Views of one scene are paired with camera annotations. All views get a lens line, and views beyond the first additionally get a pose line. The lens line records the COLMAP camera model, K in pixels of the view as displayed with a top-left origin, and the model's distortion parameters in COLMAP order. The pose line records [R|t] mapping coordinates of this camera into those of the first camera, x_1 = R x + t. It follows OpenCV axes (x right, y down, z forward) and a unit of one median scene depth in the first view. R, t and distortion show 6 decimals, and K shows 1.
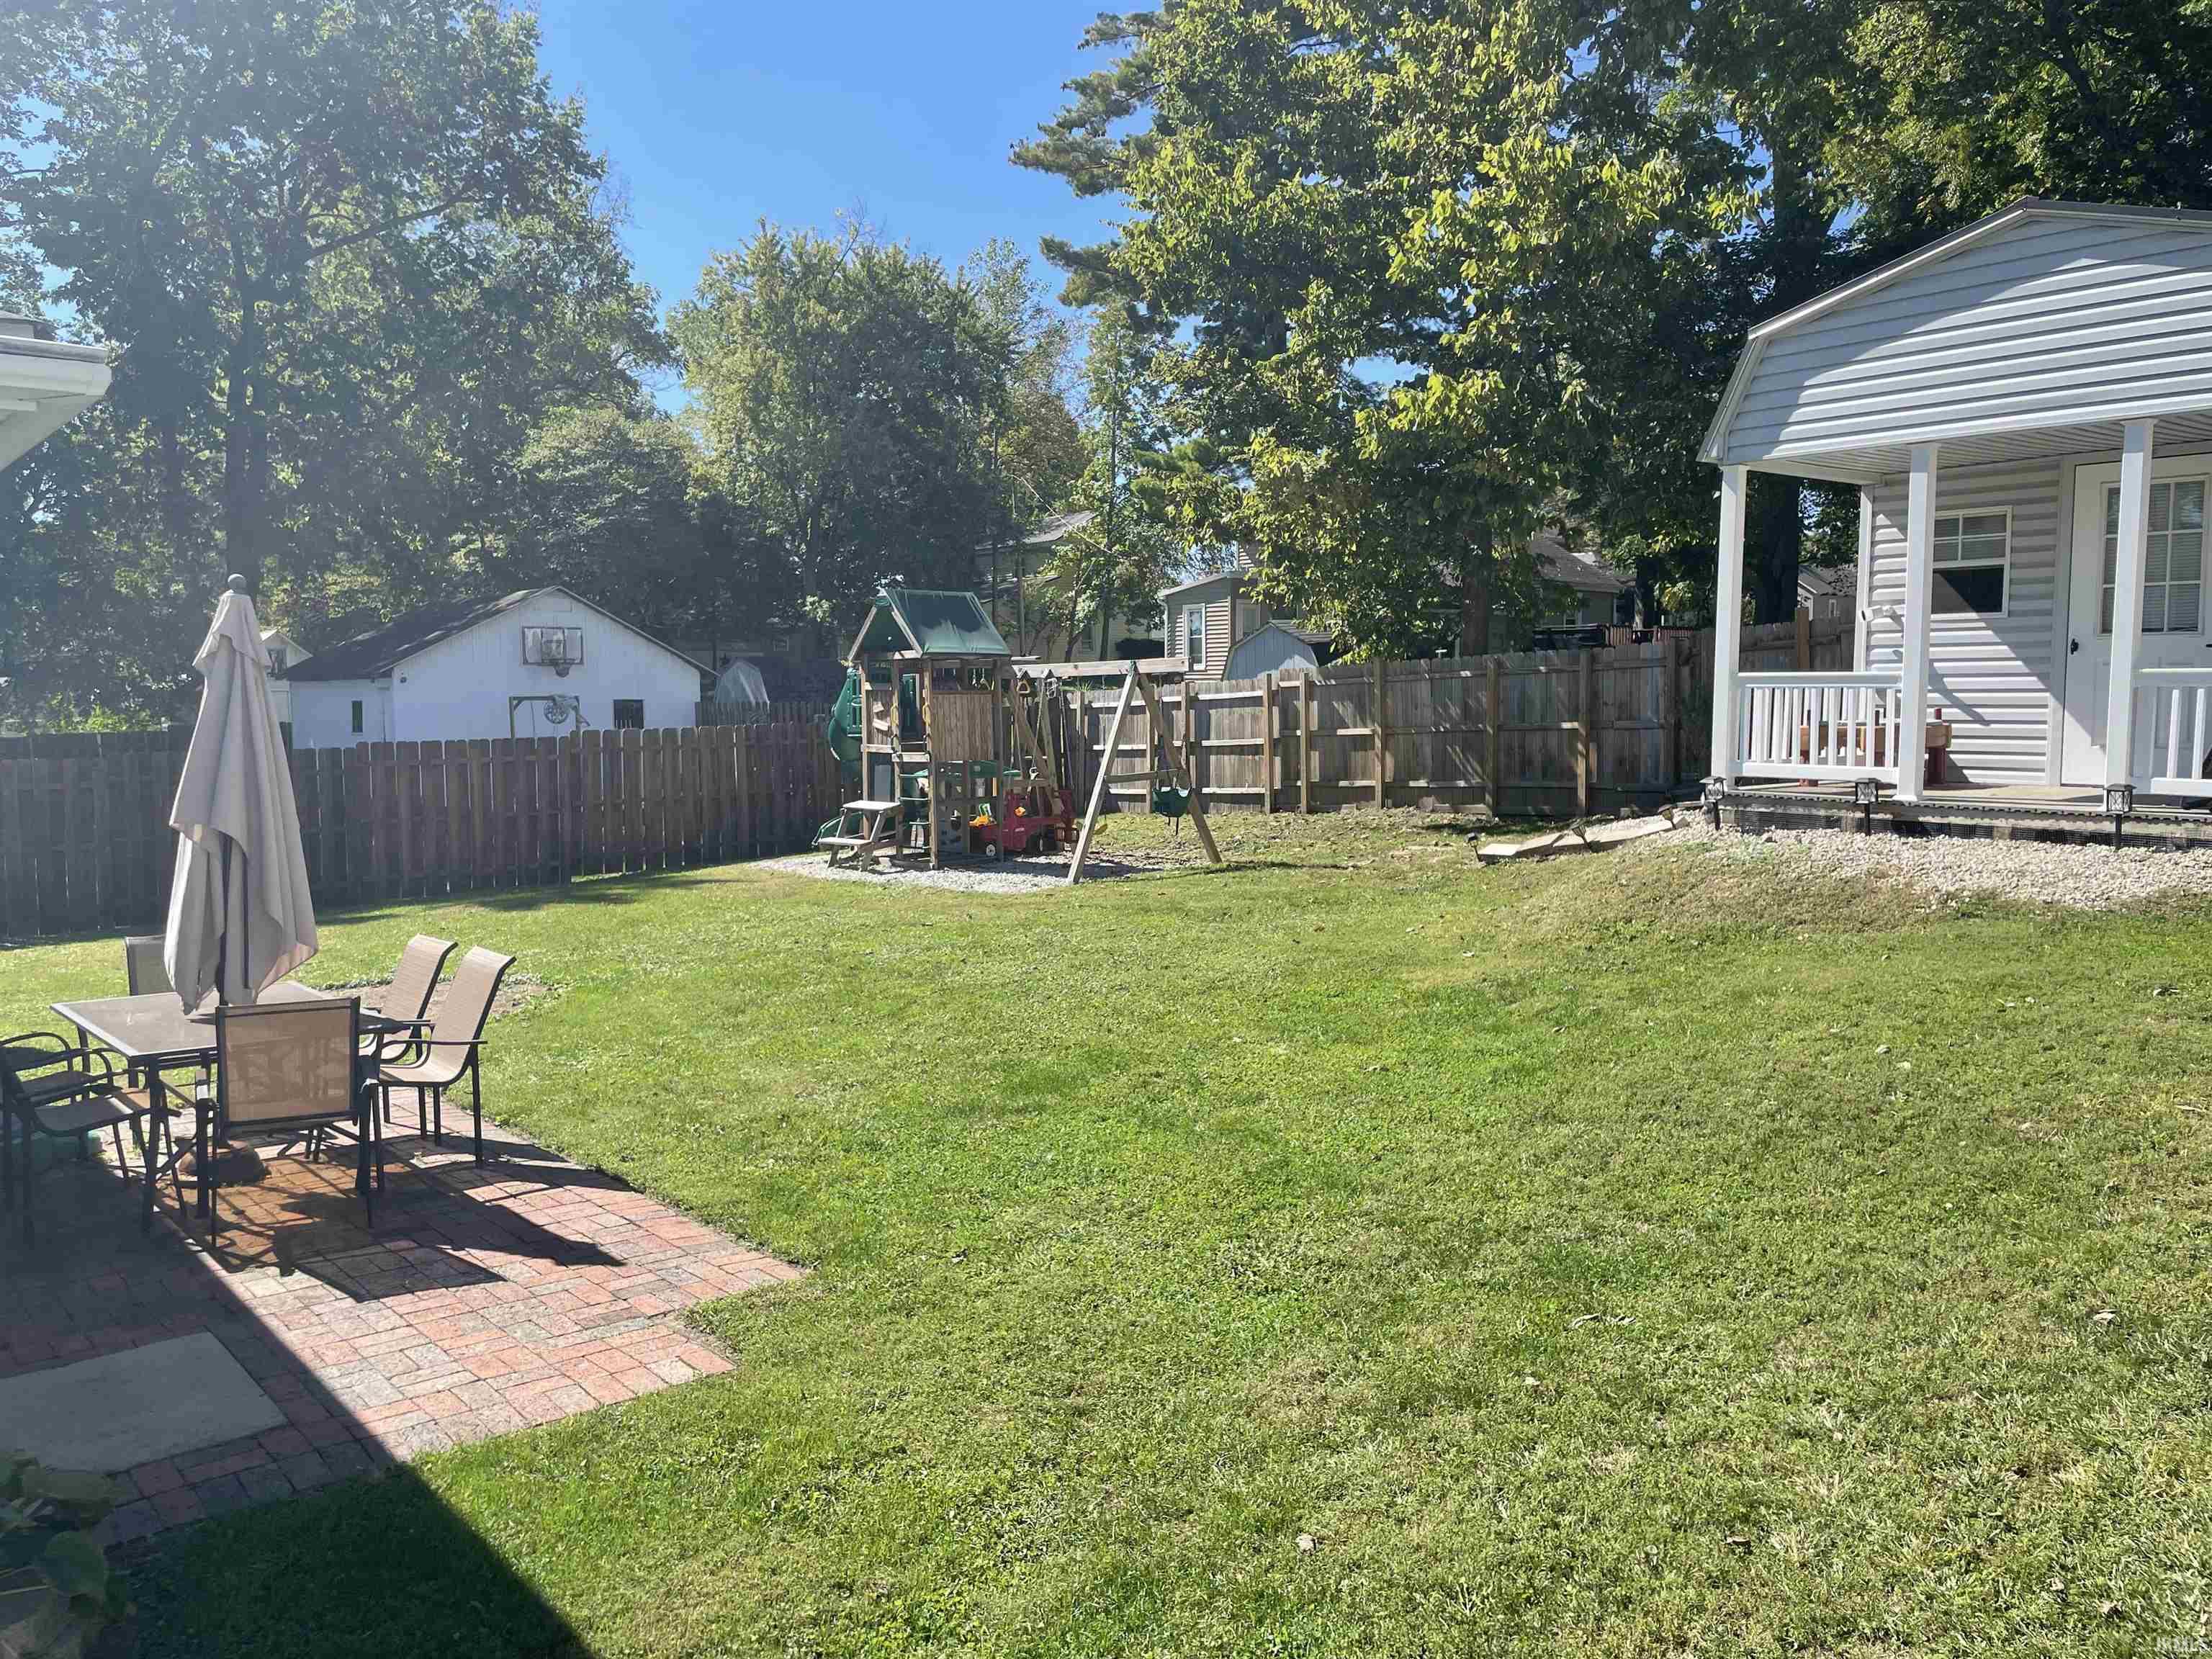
lens RADIAL K [[1684.4, 0, 1106.0], [0, 1684.4, 829.5], [0, 0, 1]] dist [0.120602, -0.157583]
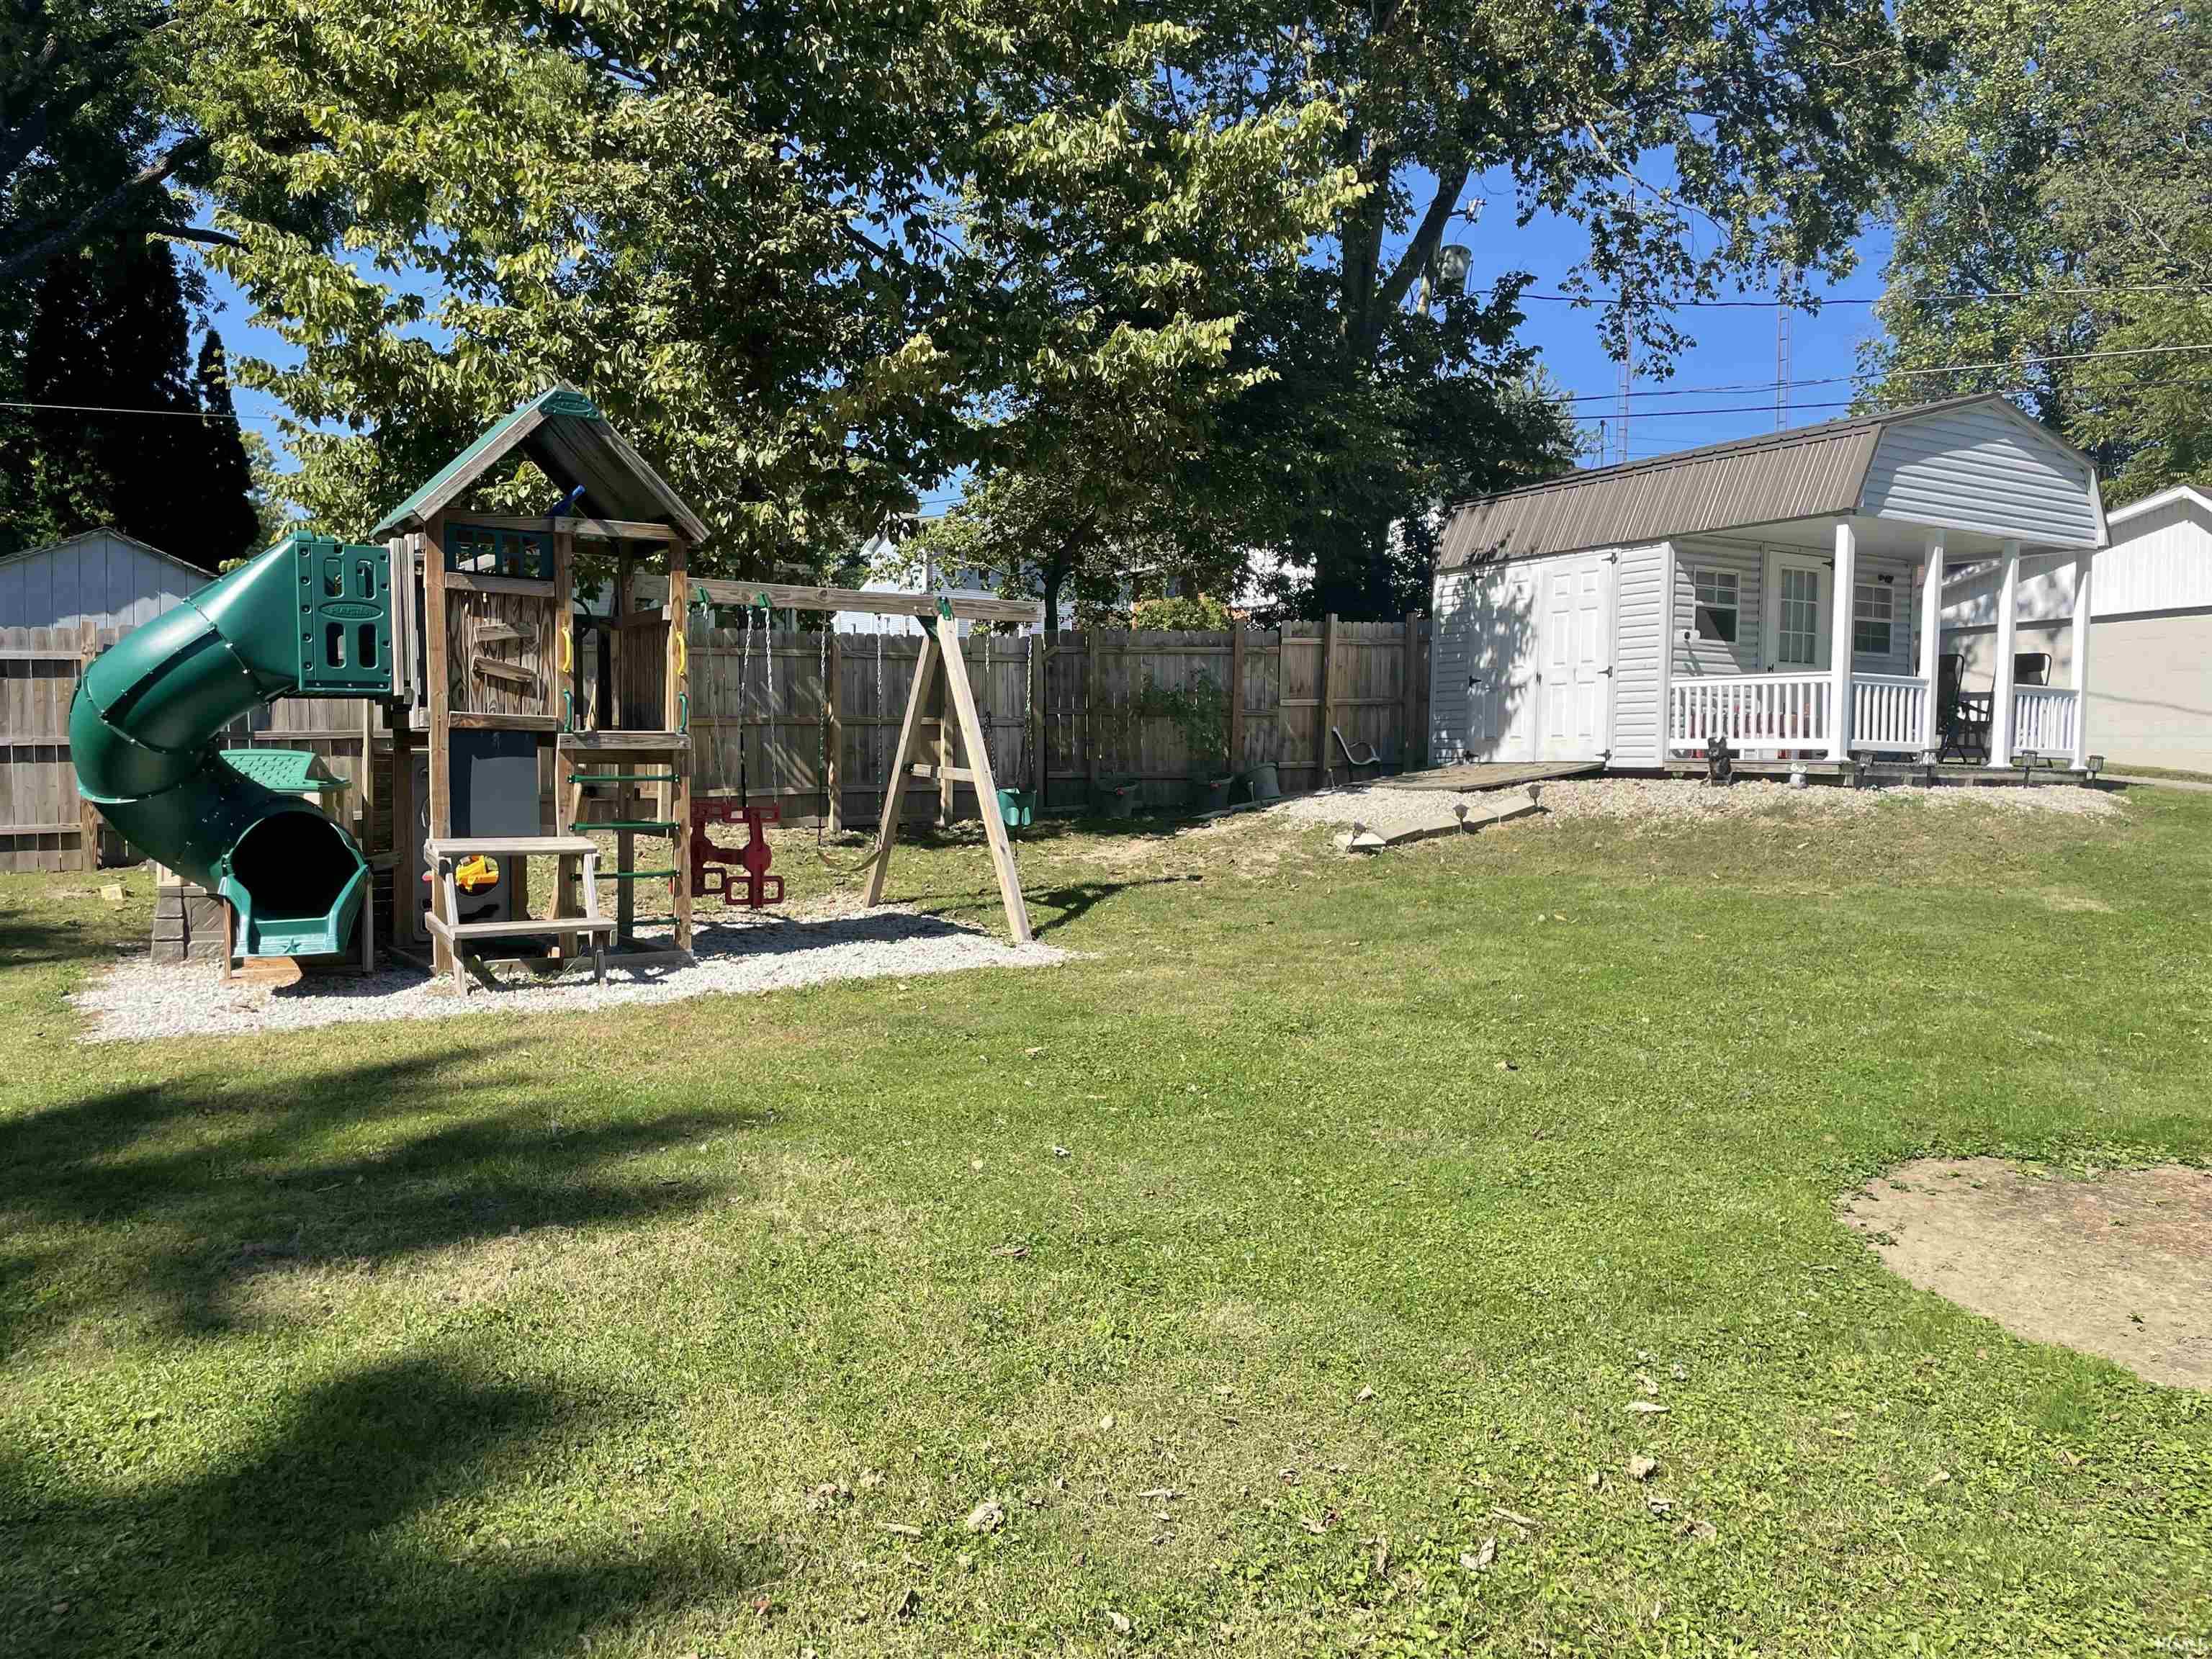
lens RADIAL K [[1684.4, 0, 1106.0], [0, 1684.4, 829.5], [0, 0, 1]] dist [0.120602, -0.157583]
pose [[0.135767, -0.031209, 0.990249, -0.588983], [0.059463, 0.997959, 0.023299, -0.019927], [-0.988955, 0.055720, 0.137345, 0.796556]]
